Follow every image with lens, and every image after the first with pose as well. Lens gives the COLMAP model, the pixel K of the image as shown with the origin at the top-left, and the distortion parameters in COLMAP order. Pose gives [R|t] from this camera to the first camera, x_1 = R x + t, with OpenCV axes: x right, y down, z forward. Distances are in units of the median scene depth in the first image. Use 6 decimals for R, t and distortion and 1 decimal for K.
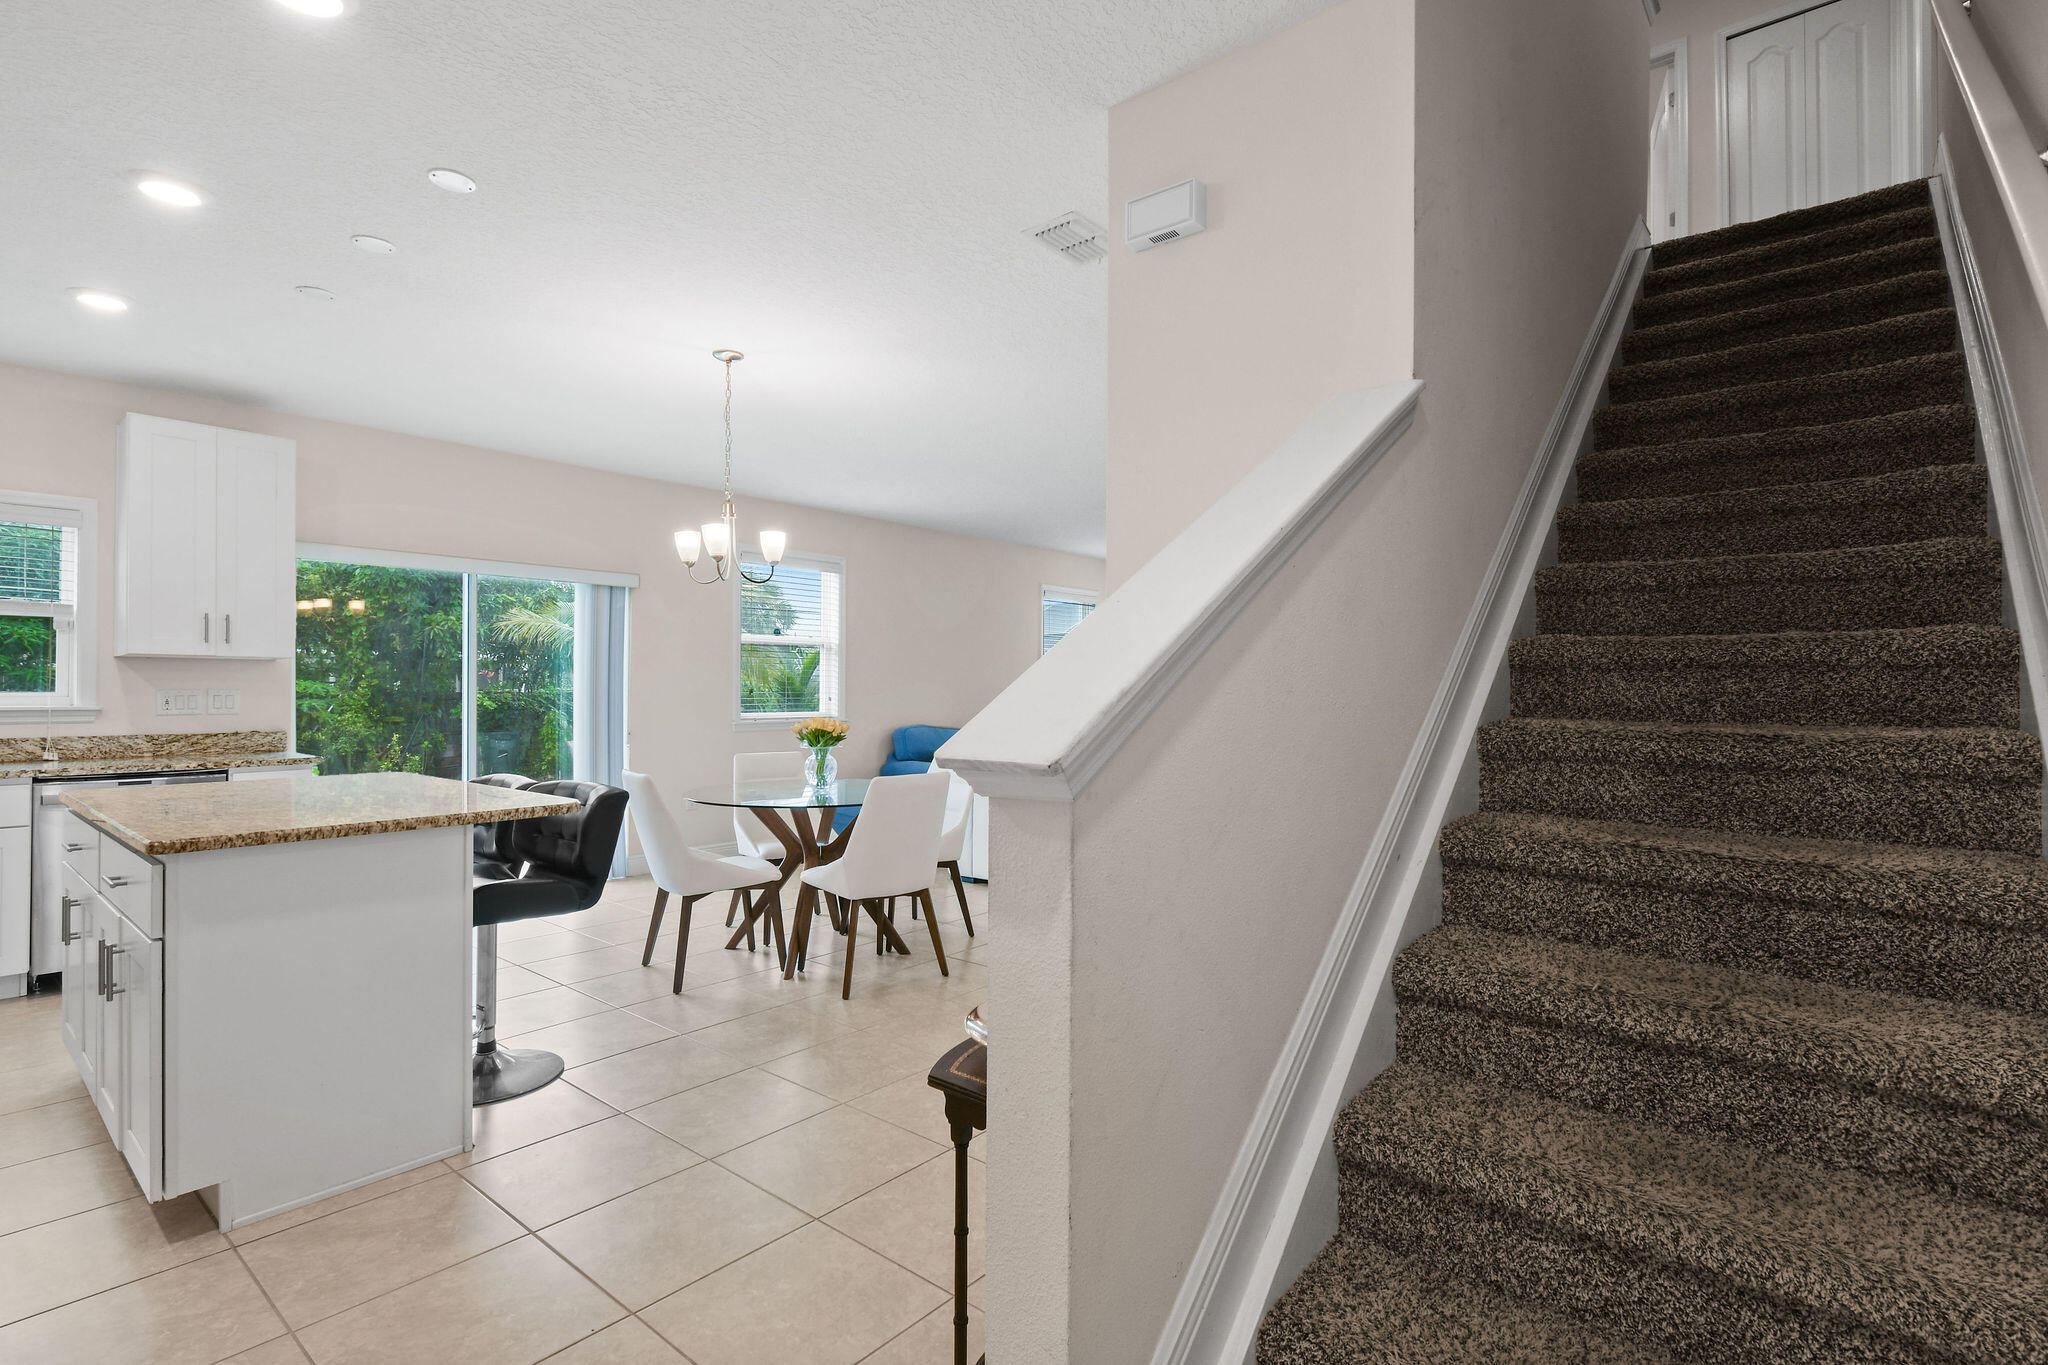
lens RADIAL K [[964.7, 0, 1030.4], [0, 964.7, 682.8], [0, 0, 1]] dist [-0.002031, -0.000822]
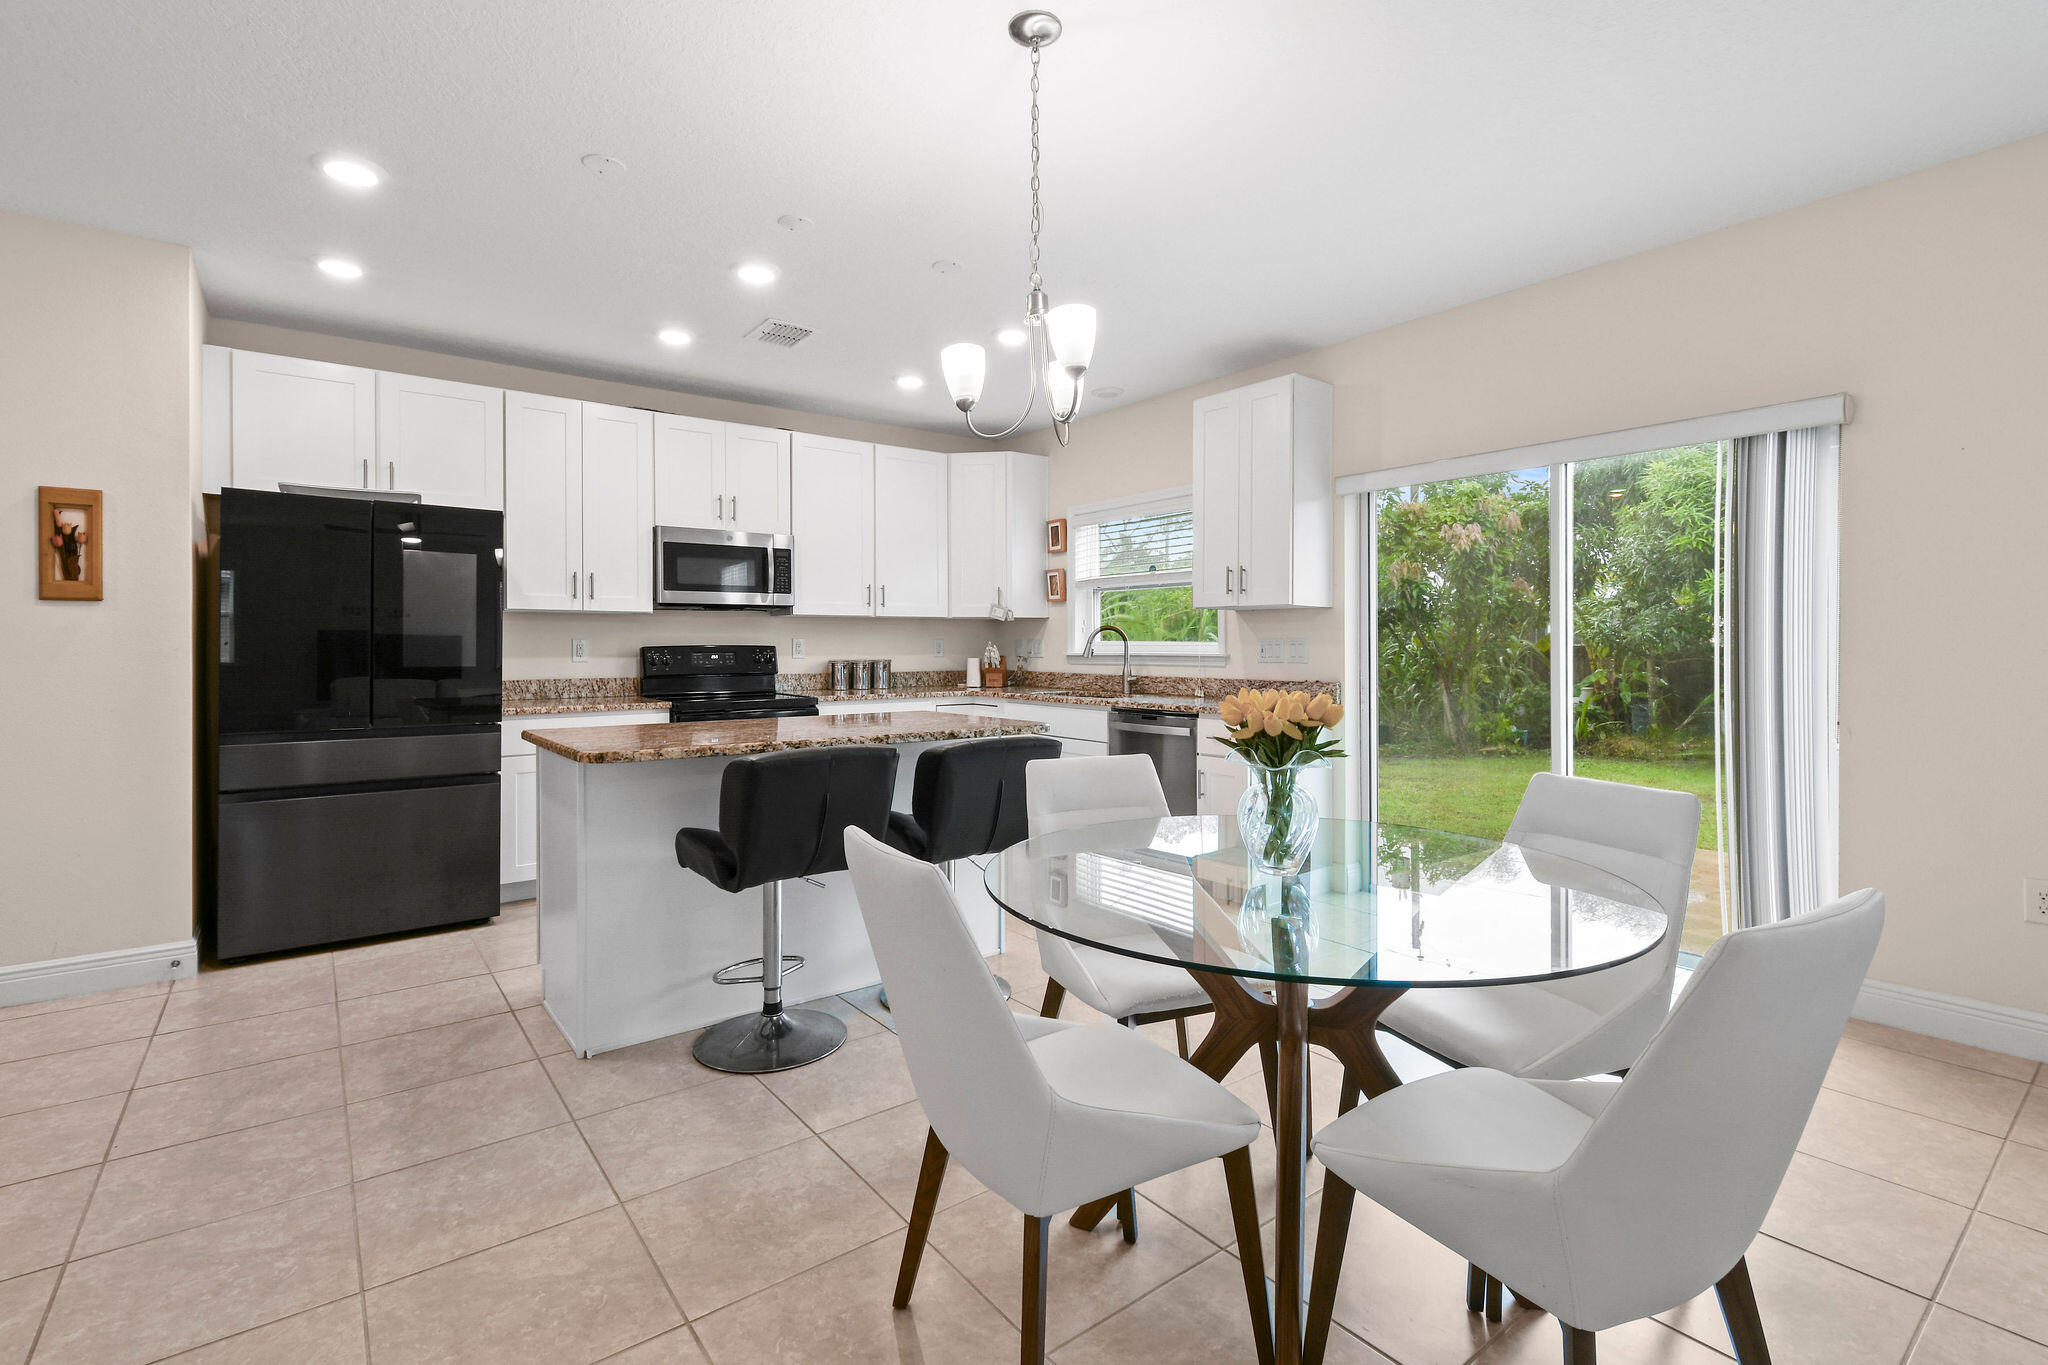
lens RADIAL K [[939.0, 0, 1037.0], [0, 939.0, 644.7], [0, 0, 1]] dist [0.003534, 0.000253]
pose [[-0.210969, -0.005701, -0.977476, 0.200665], [0.004733, 0.999965, -0.006854, 0.020510], [0.977481, -0.006072, -0.210934, 1.026949]]
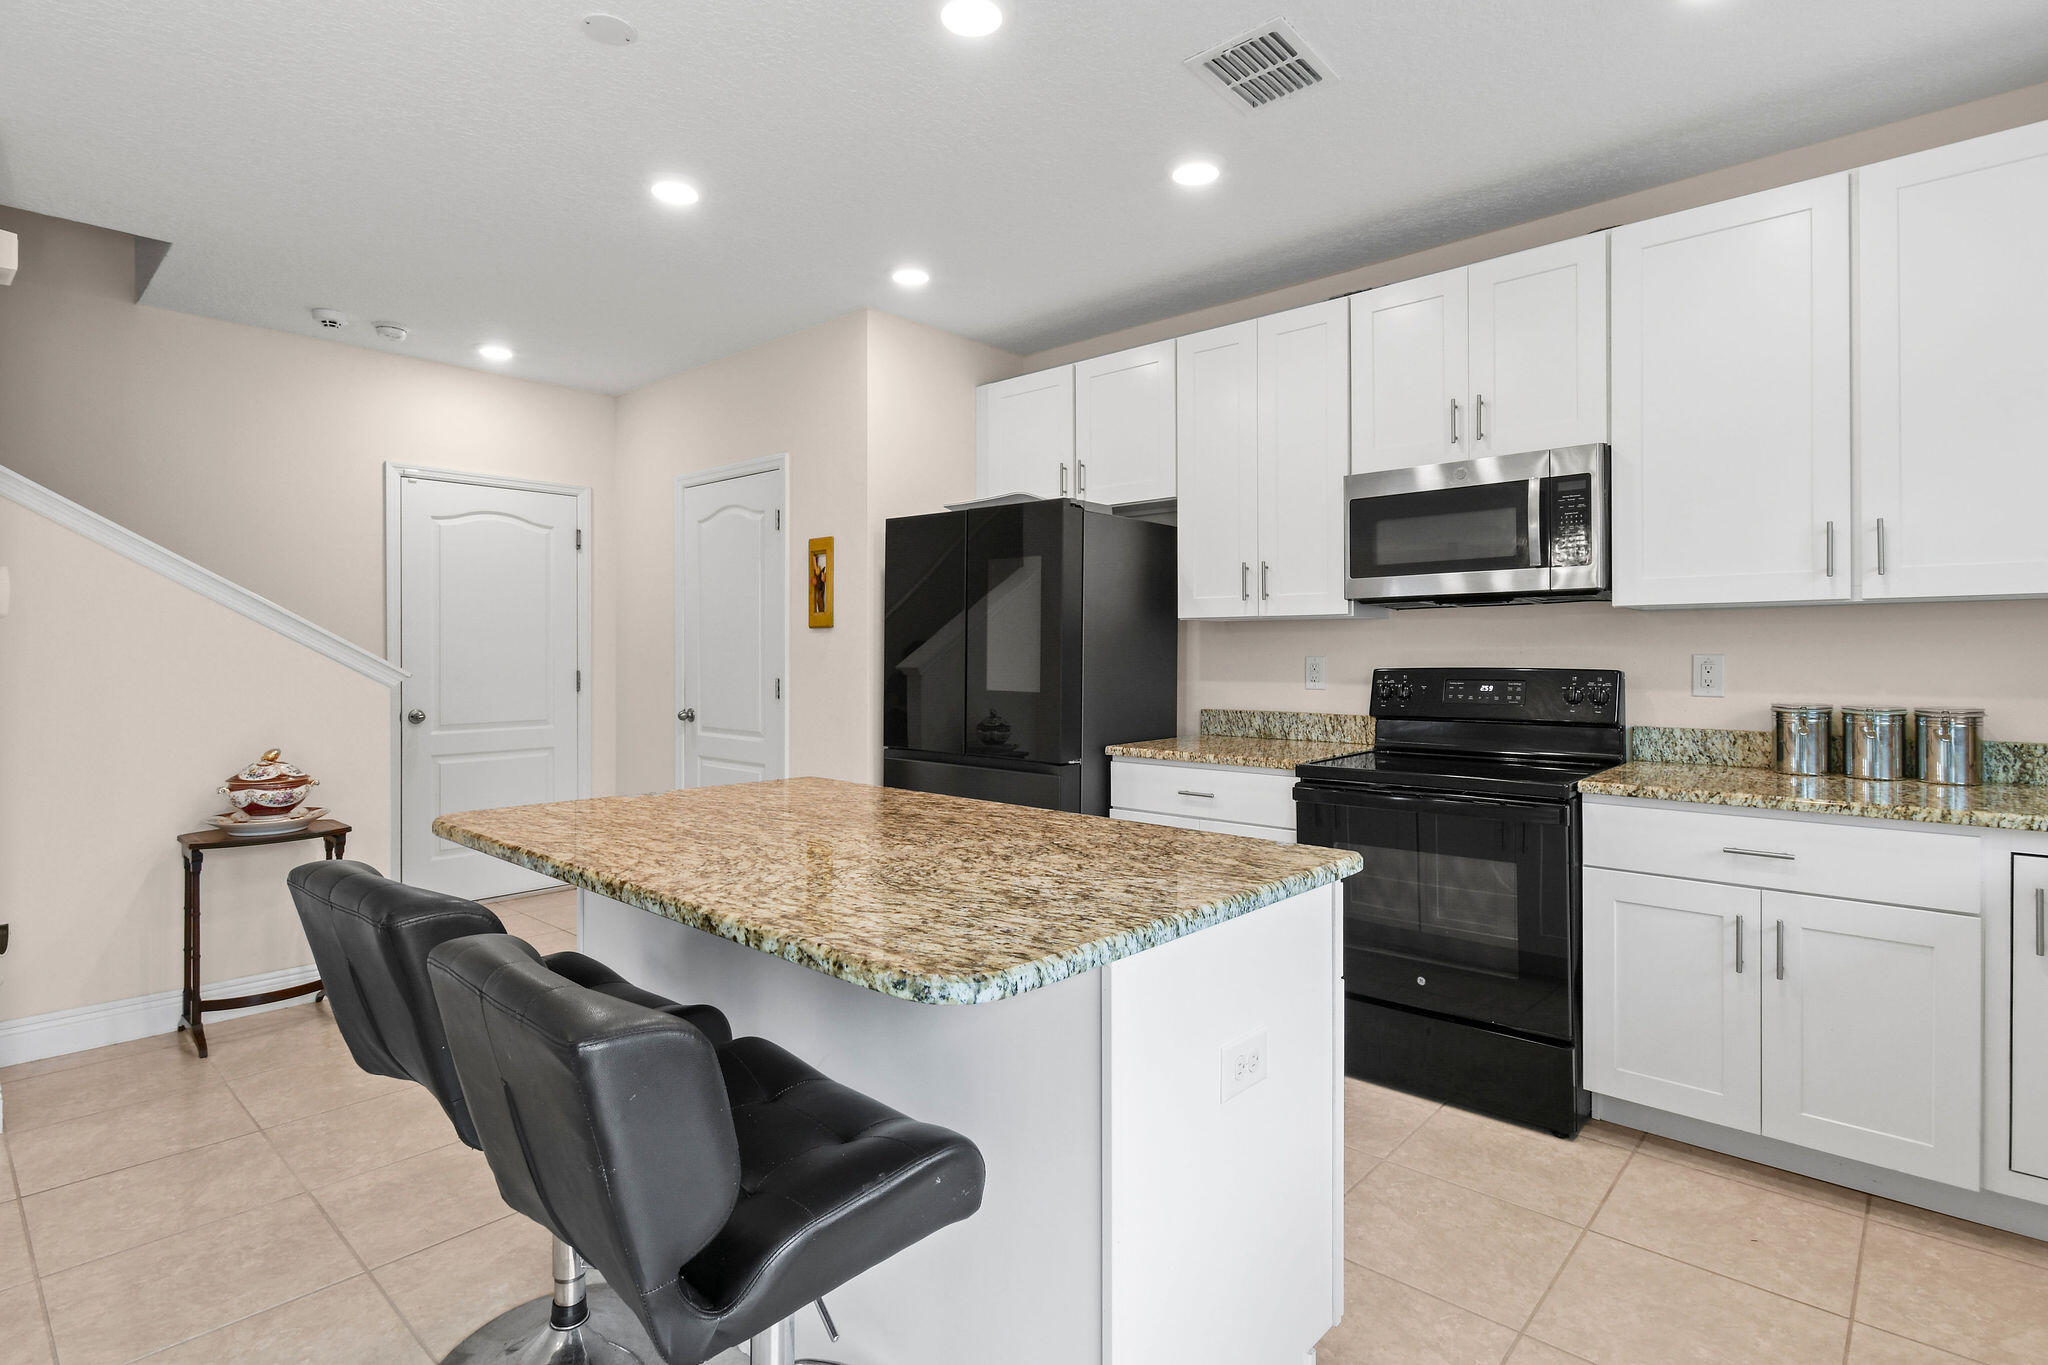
lens RADIAL K [[1008.5, 0, 1044.5], [0, 1008.5, 655.1], [0, 0, 1]] dist [0.001589, -0.000368]
pose [[-0.999444, -0.003758, 0.033117, -0.609441], [-0.003831, 0.999990, -0.002142, 0.004377], [-0.033108, -0.002268, -0.999449, 1.107572]]
